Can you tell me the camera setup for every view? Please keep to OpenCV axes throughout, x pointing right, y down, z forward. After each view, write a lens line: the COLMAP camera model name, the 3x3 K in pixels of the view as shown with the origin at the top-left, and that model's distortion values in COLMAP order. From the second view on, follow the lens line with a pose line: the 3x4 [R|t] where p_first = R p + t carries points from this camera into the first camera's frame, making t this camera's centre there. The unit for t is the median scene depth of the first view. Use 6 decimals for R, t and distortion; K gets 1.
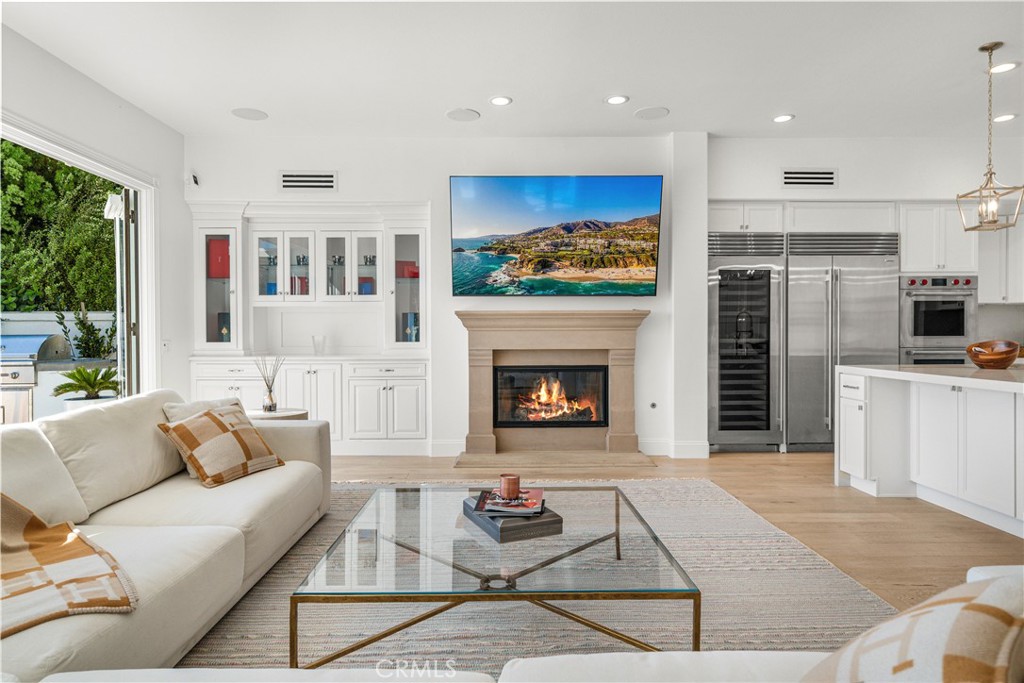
lens RADIAL K [[598.7, 0, 510.1], [0, 598.7, 337.5], [0, 0, 1]] dist [-0.010315, 0.001340]
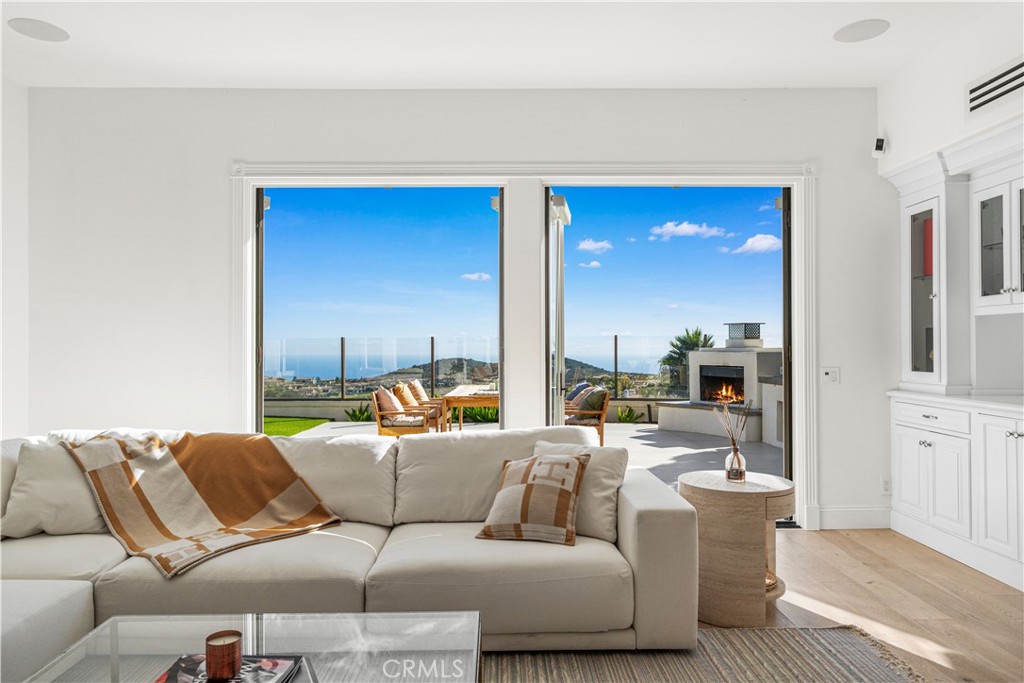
lens RADIAL K [[685.8, 0, 508.7], [0, 685.8, 341.7], [0, 0, 1]] dist [0.001048, 0.001335]
pose [[0.002673, -0.004813, -0.999985, 0.289791], [0.001005, 0.999988, -0.004810, -0.023563], [0.999996, -0.000993, 0.002677, 0.547554]]
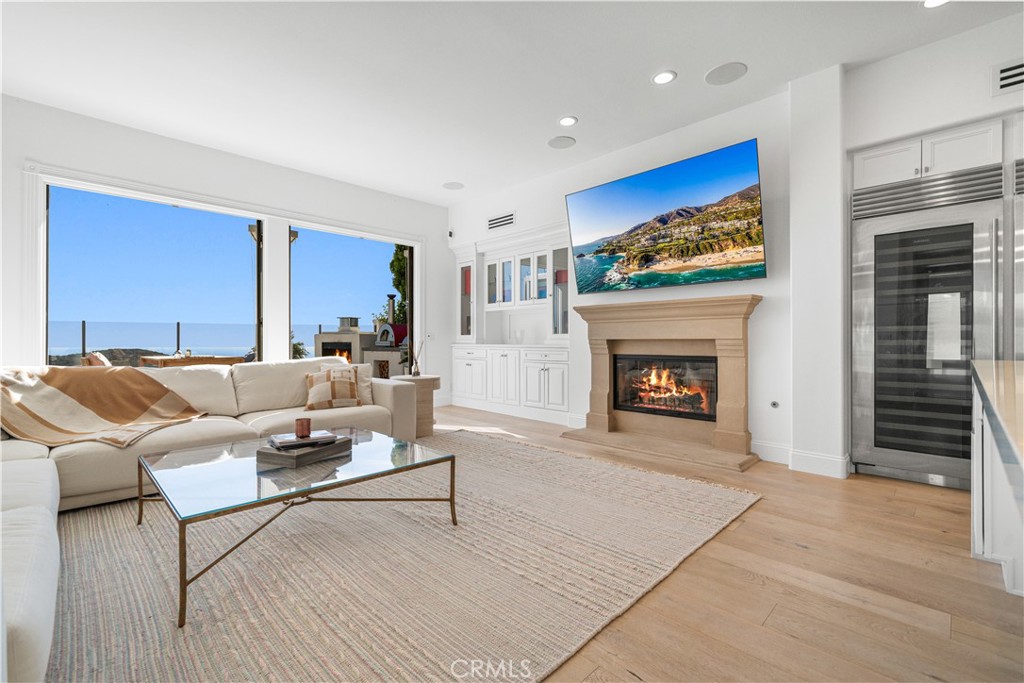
lens RADIAL K [[446.5, 0, 509.2], [0, 446.5, 339.9], [0, 0, 1]] dist [-0.005621, 0.001934]
pose [[0.697568, 0.002164, -0.716515, 0.442222], [-0.004443, 0.999989, -0.001306, 0.022263], [0.716505, 0.004095, 0.697570, 0.272065]]
